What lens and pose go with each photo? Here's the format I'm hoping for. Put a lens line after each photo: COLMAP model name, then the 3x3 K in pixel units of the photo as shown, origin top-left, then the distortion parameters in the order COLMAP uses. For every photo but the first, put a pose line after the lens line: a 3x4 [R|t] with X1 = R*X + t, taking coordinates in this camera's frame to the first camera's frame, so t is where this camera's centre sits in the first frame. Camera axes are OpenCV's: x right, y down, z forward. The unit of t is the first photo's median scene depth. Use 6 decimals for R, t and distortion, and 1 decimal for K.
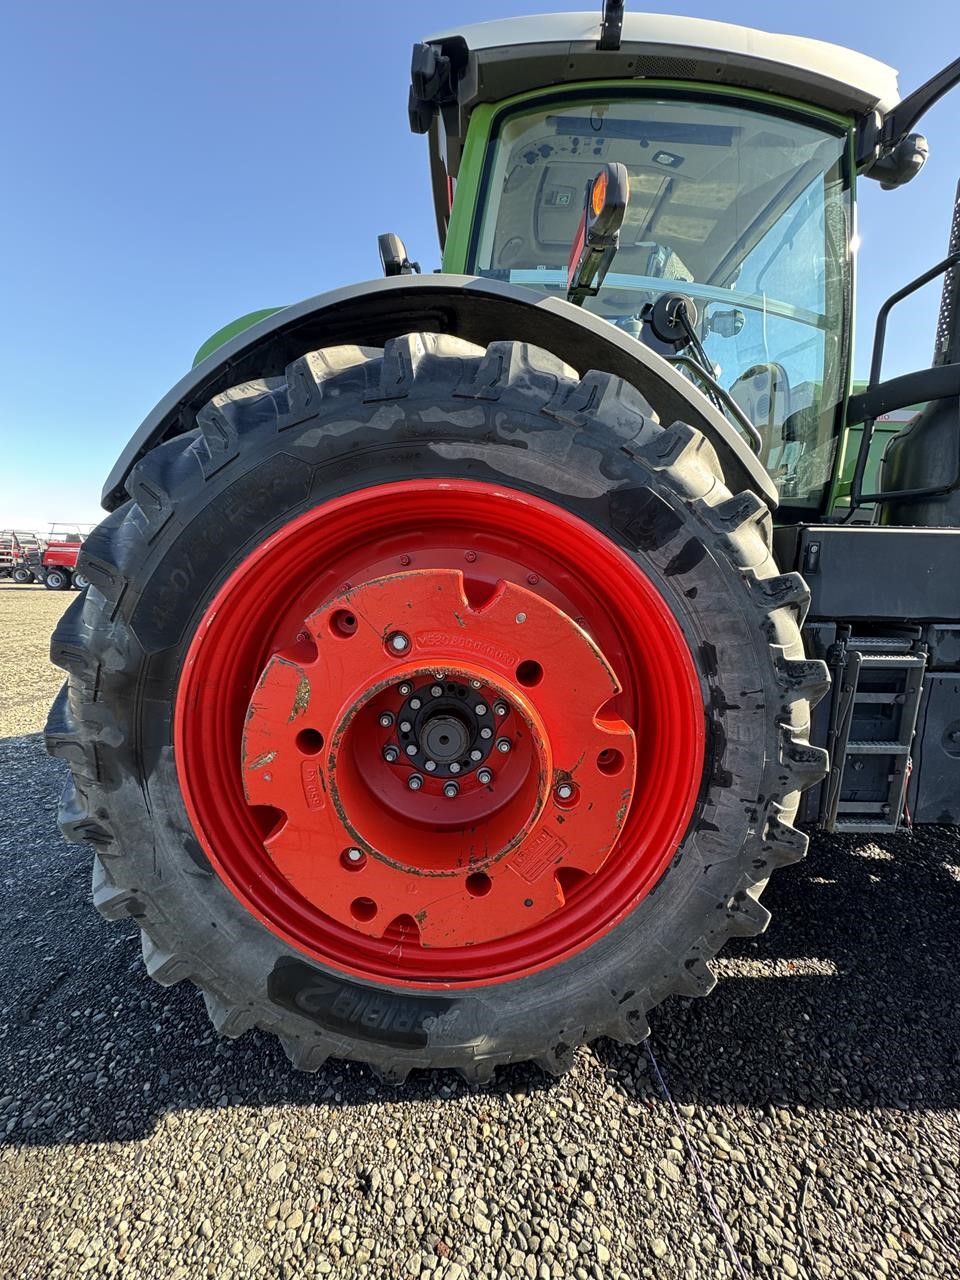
lens RADIAL K [[507.9, 0, 480.0], [0, 507.9, 640.0], [0, 0, 1]] dist [-0.001287, -0.000295]
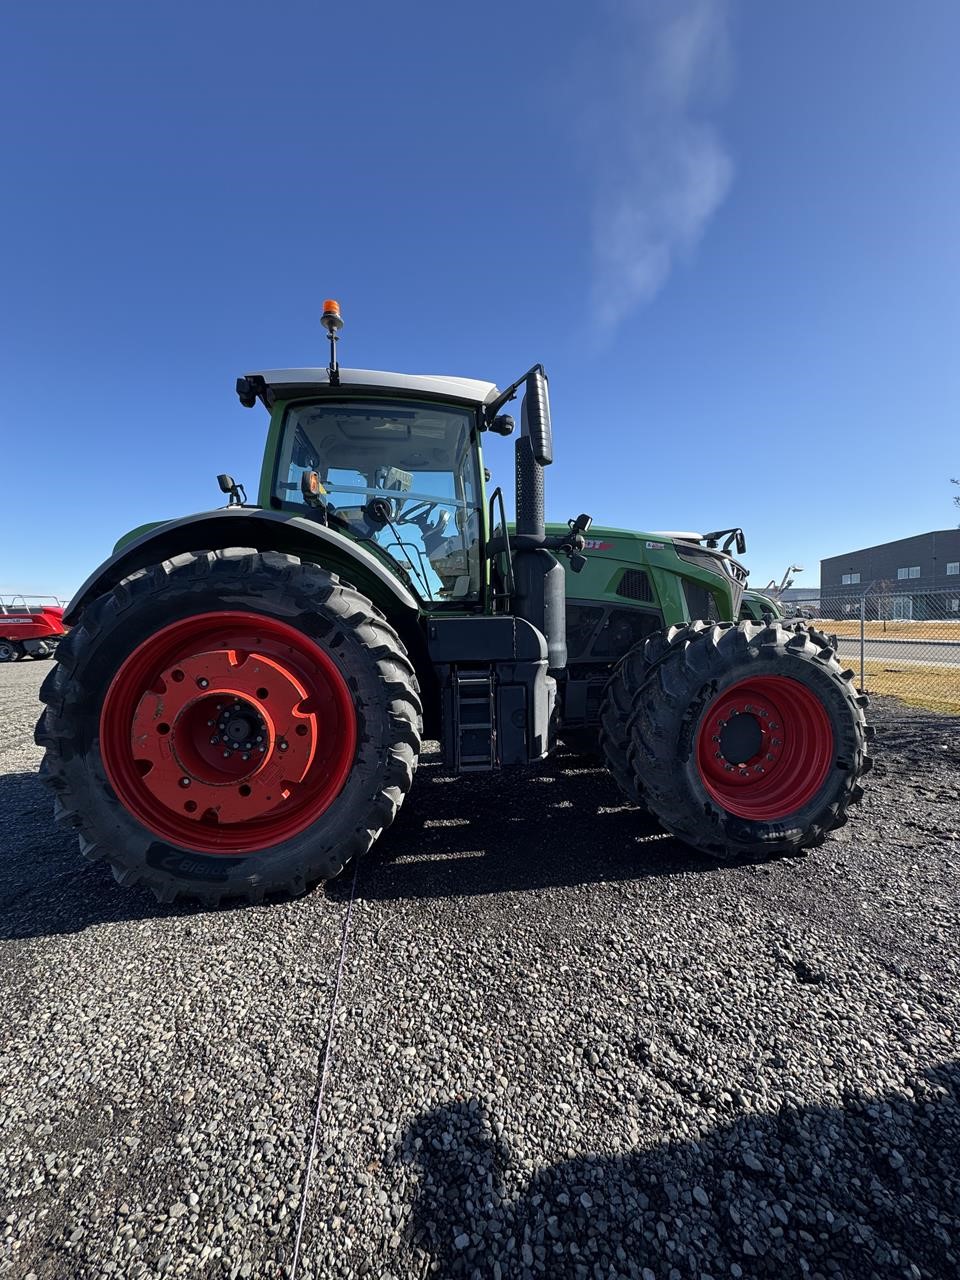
lens RADIAL K [[507.9, 0, 480.0], [0, 507.9, 640.0], [0, 0, 1]] dist [-0.001287, -0.000295]
pose [[0.994184, -0.043609, 0.098474, 0.795151], [0.053334, 0.993718, -0.098384, 0.095832], [-0.093565, 0.103064, 0.990264, -1.302471]]
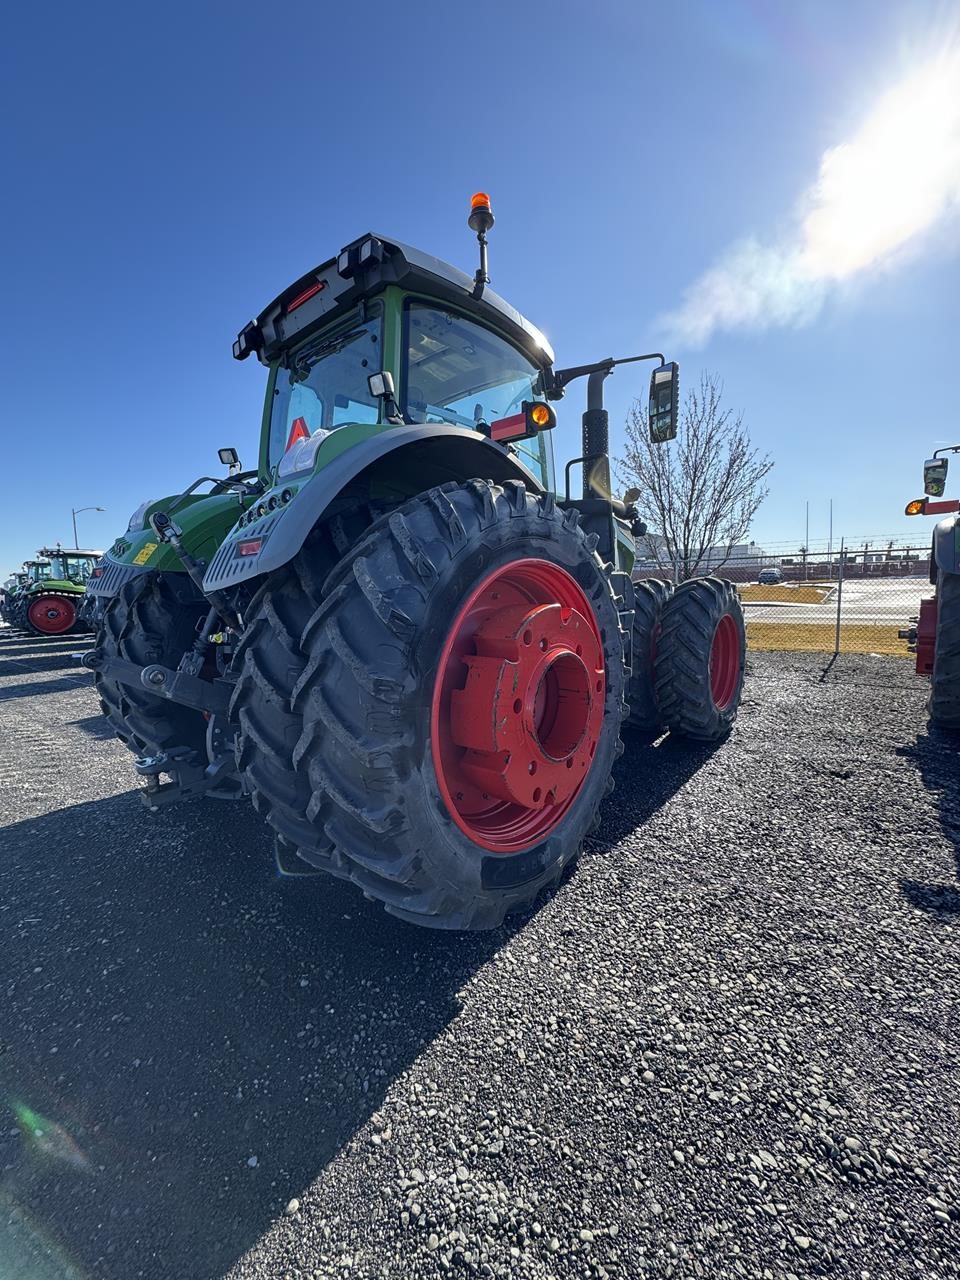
lens RADIAL K [[507.9, 0, 480.0], [0, 507.9, 640.0], [0, 0, 1]] dist [-0.001287, -0.000295]
pose [[0.666779, -0.123835, 0.734895, -1.560303], [0.147442, 0.988527, 0.032797, -0.097961], [-0.730524, 0.086486, 0.677388, -0.115884]]
